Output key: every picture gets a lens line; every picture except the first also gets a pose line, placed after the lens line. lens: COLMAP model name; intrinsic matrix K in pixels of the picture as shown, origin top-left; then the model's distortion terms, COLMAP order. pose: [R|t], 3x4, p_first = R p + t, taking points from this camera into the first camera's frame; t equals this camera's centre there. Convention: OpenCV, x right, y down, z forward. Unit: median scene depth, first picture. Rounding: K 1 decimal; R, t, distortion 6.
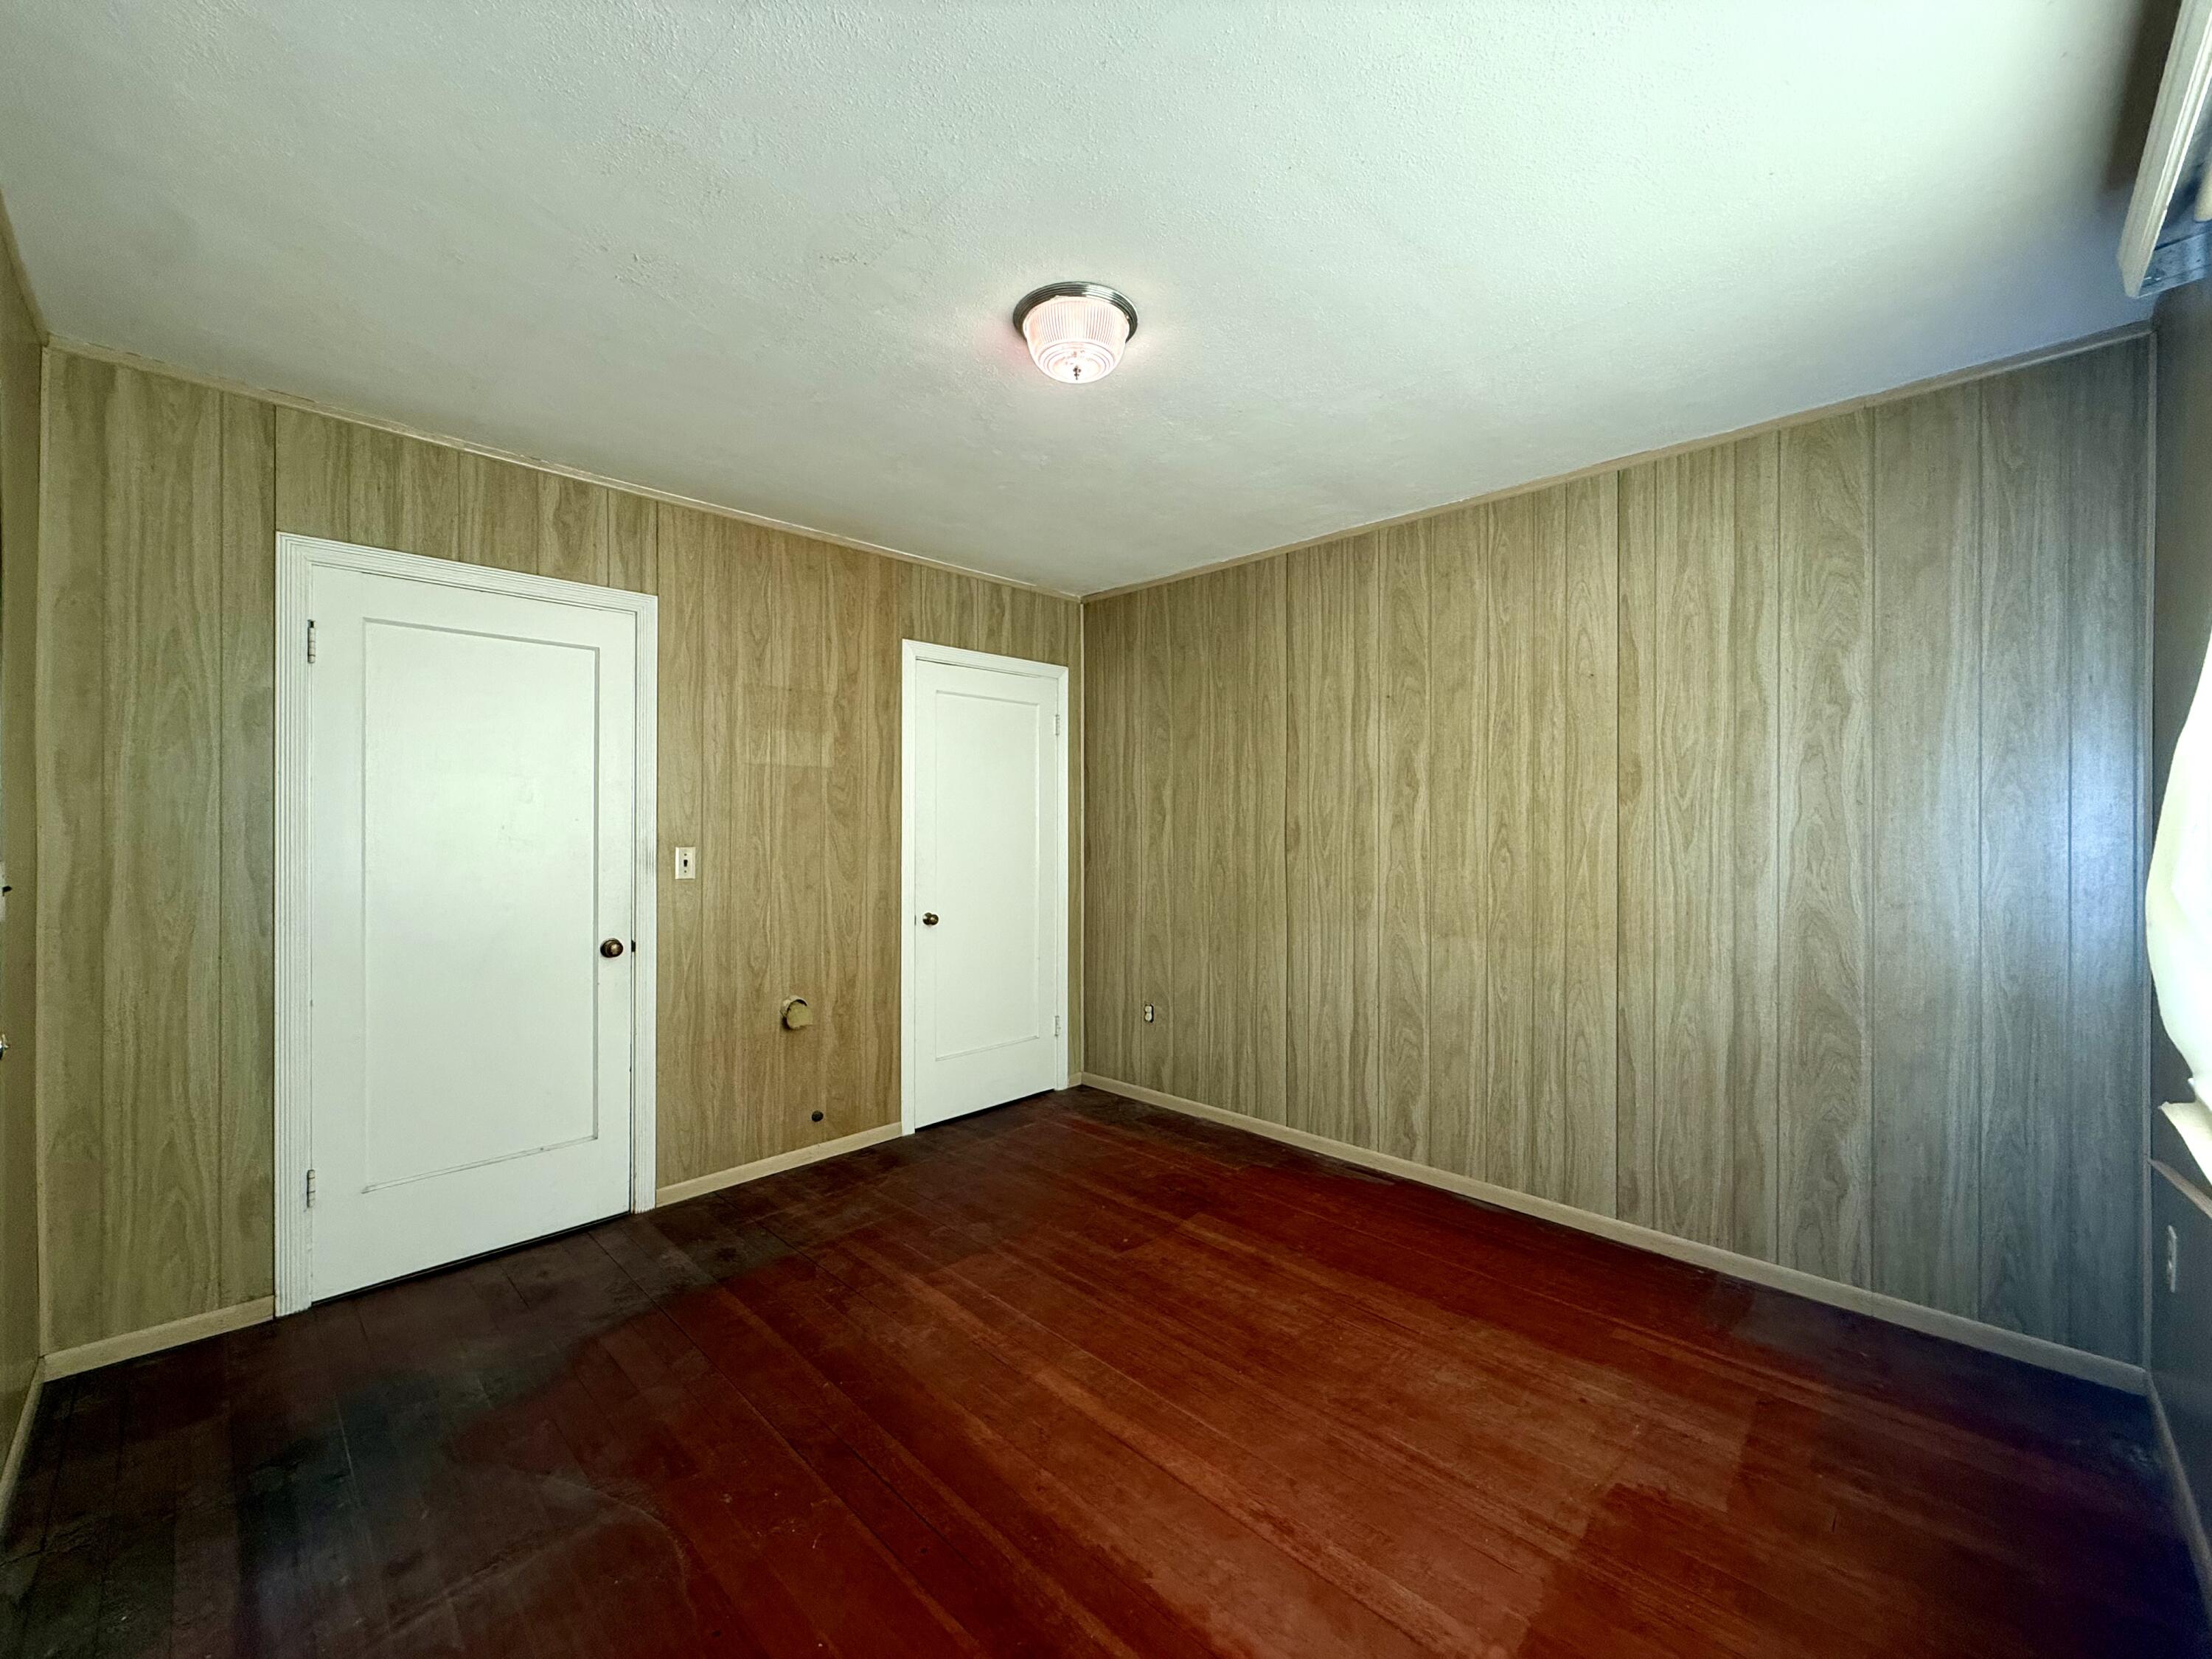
lens RADIAL K [[880.3, 0, 1102.5], [0, 880.3, 826.5], [0, 0, 1]] dist [-0.001193, 0.000819]
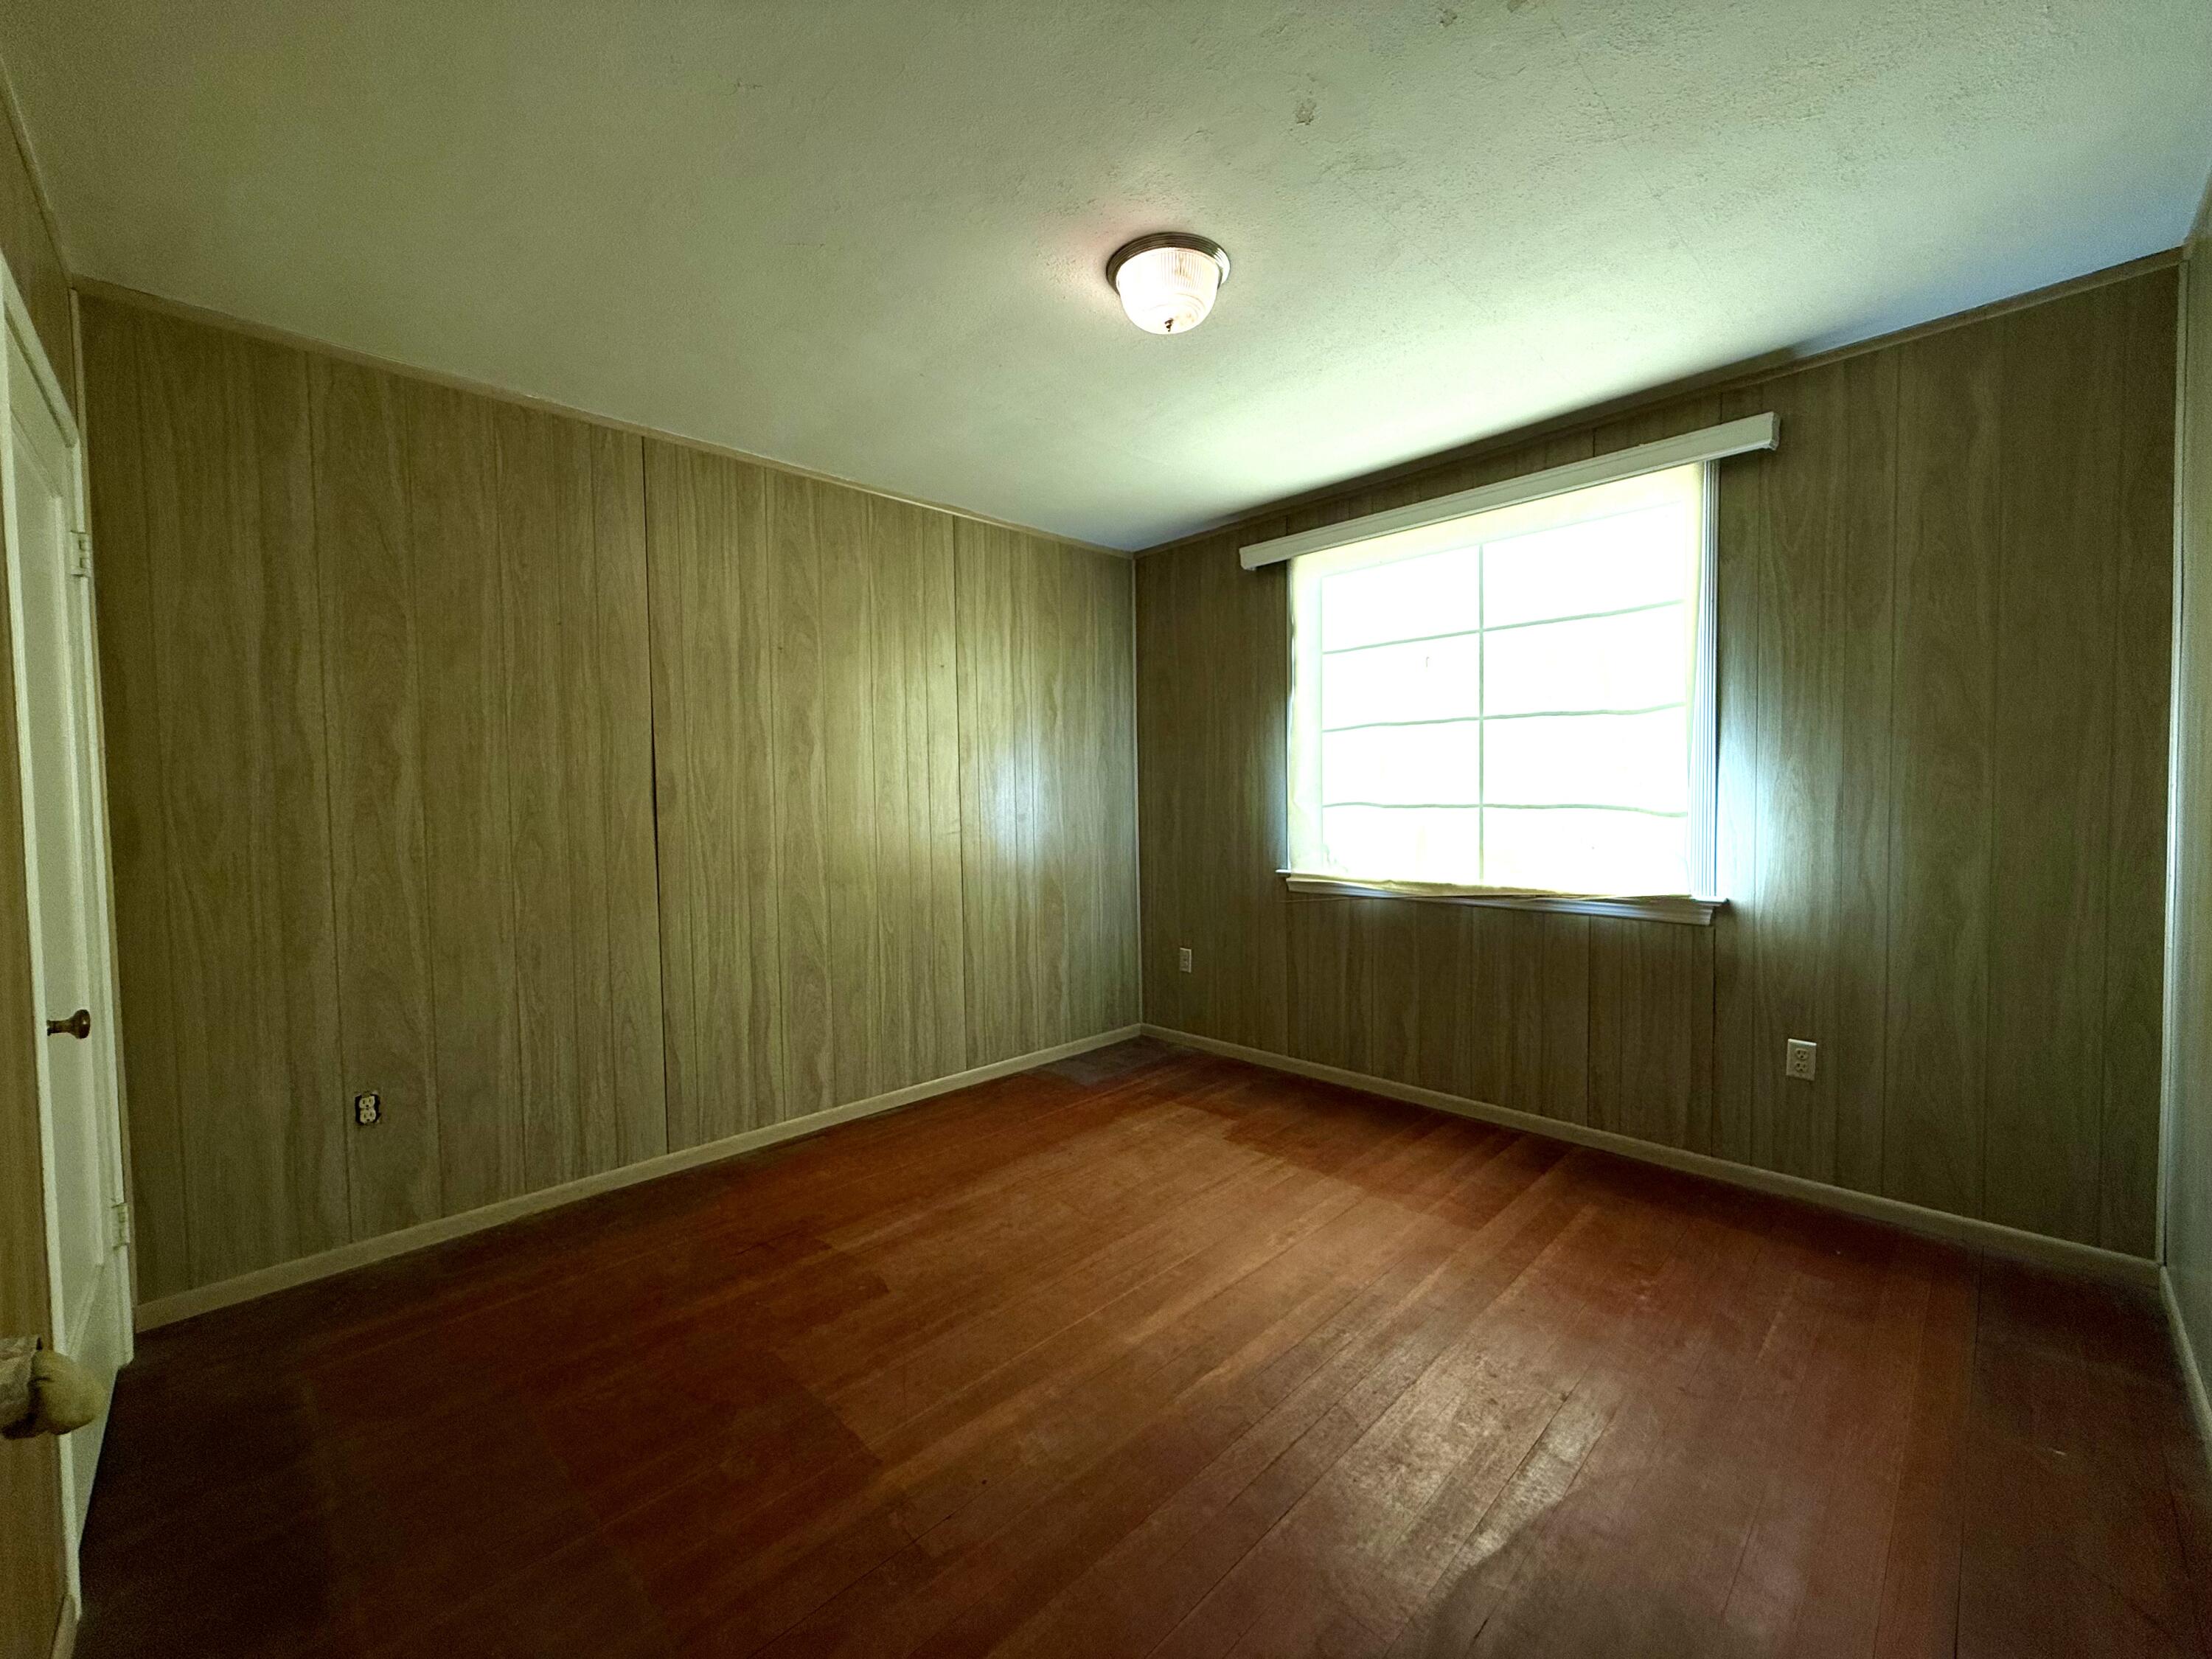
lens RADIAL K [[880.3, 0, 1102.5], [0, 880.3, 826.5], [0, 0, 1]] dist [-0.001193, 0.000819]
pose [[0.019879, -0.038411, 0.999064, -0.650339], [0.015262, 0.999157, 0.038111, 0.016008], [-0.999686, 0.014490, 0.020448, 0.646010]]
